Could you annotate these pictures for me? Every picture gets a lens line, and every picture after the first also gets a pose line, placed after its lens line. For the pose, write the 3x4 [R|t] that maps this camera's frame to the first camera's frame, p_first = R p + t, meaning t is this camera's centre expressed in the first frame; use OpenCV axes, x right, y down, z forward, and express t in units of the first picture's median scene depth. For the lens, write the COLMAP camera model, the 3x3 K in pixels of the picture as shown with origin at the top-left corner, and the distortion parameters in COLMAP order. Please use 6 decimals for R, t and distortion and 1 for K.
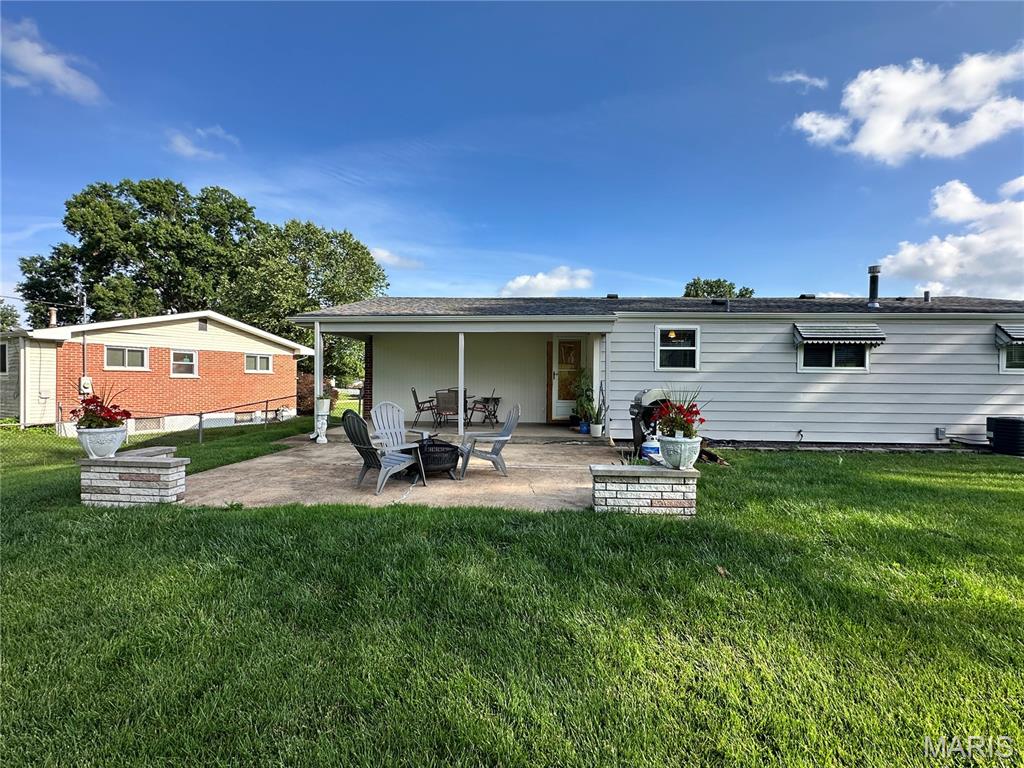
lens RADIAL K [[463.6, 0, 519.0], [0, 463.6, 388.8], [0, 0, 1]] dist [-0.000189, 0.000796]
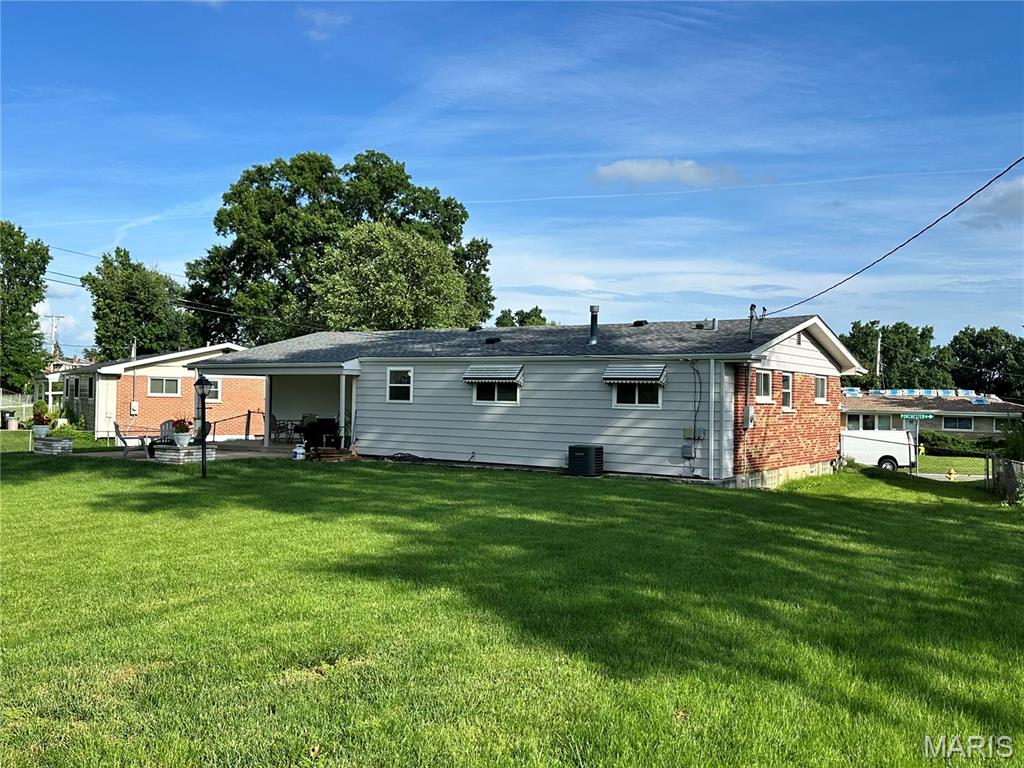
lens RADIAL K [[922.5, 0, 516.0], [0, 922.5, 380.2], [0, 0, 1]] dist [0.129621, -0.078814]
pose [[0.859915, -0.002364, -0.510431, 1.411602], [-0.021225, 0.998959, -0.040385, -0.003390], [0.509995, 0.045562, 0.858970, -0.754939]]
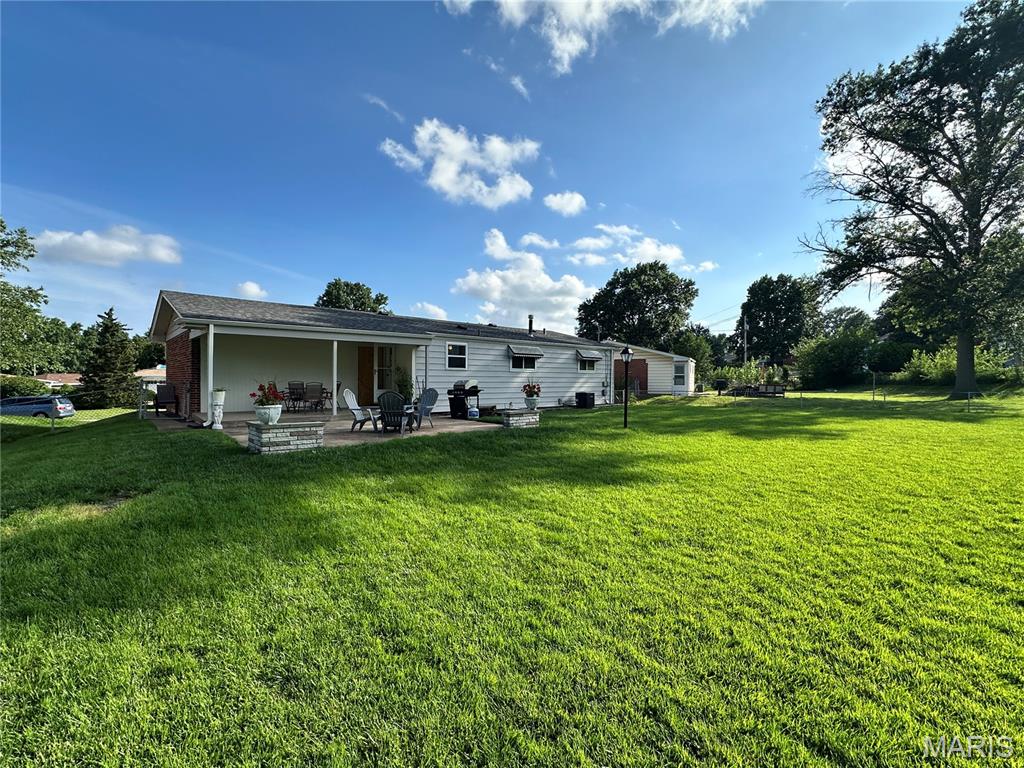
lens RADIAL K [[463.6, 0, 519.1], [0, 463.6, 378.8], [0, 0, 1]] dist [-0.000189, 0.000796]
pose [[0.701262, -0.002789, 0.712899, -0.508706], [0.010464, 0.999925, -0.006381, 0.005241], [-0.712827, 0.011935, 0.701238, -0.243749]]
